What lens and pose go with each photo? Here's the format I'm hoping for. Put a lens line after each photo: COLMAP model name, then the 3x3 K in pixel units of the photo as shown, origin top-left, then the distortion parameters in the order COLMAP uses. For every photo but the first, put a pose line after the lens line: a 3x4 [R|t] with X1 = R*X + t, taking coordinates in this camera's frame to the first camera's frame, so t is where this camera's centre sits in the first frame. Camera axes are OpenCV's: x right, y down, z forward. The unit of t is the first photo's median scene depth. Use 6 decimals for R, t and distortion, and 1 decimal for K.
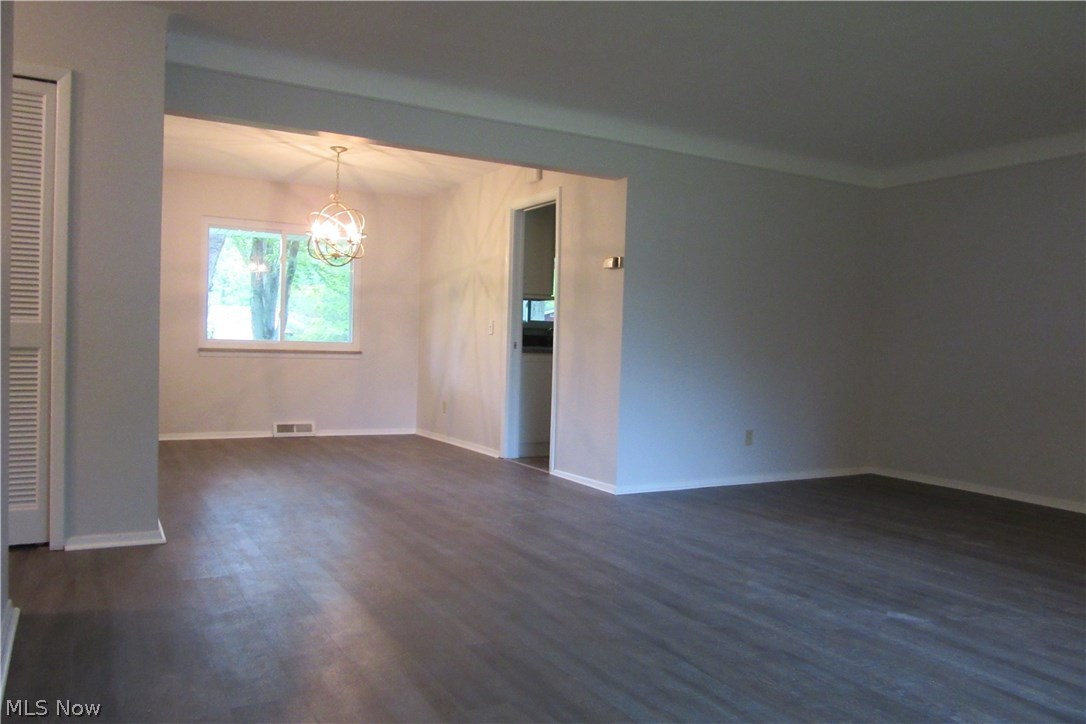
lens RADIAL K [[814.4, 0, 537.6], [0, 814.4, 361.9], [0, 0, 1]] dist [-0.021180, 0.020739]
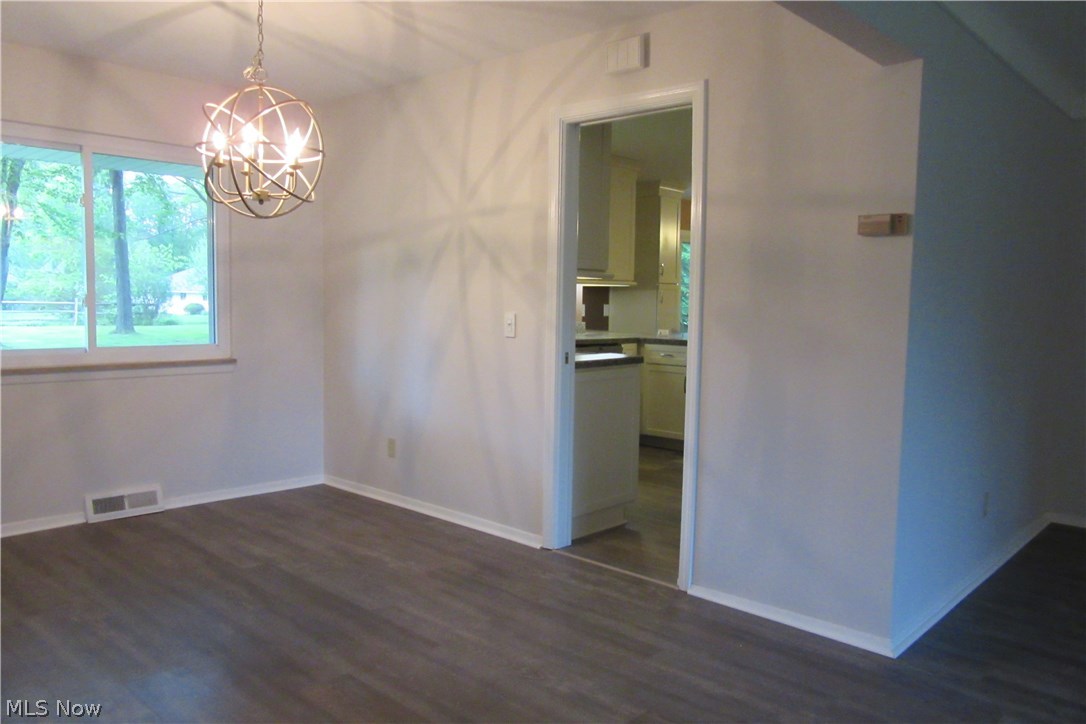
lens RADIAL K [[814.4, 0, 537.4], [0, 814.4, 366.7], [0, 0, 1]] dist [-0.021180, 0.020739]
pose [[0.953150, -0.037951, 0.300107, -0.222947], [0.016425, 0.997128, 0.073930, -0.057471], [-0.302051, -0.065537, 0.951036, 0.445108]]
